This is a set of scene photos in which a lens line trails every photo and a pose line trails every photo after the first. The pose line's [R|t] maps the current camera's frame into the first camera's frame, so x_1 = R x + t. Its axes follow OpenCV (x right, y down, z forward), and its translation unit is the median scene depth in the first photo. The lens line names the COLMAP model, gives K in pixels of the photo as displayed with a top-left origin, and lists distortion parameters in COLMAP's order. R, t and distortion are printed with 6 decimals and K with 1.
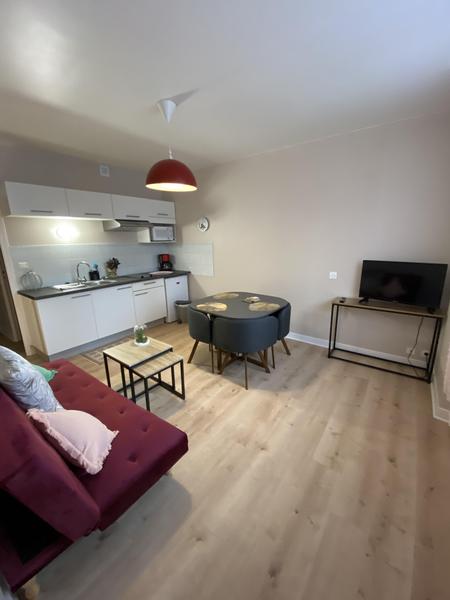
lens RADIAL K [[248.3, 0, 225.0], [0, 248.3, 300.0], [0, 0, 1]] dist [0.003293, -0.000091]
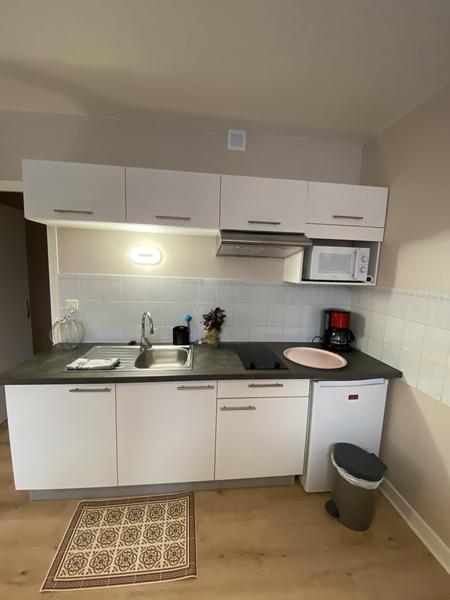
lens RADIAL K [[248.3, 0, 225.0], [0, 248.3, 300.0], [0, 0, 1]] dist [0.003293, -0.000091]
pose [[0.687609, 0.137585, -0.712927, -0.081866], [-0.222020, 0.974694, -0.026033, -0.161477], [0.691304, 0.176185, 0.700755, 0.610463]]
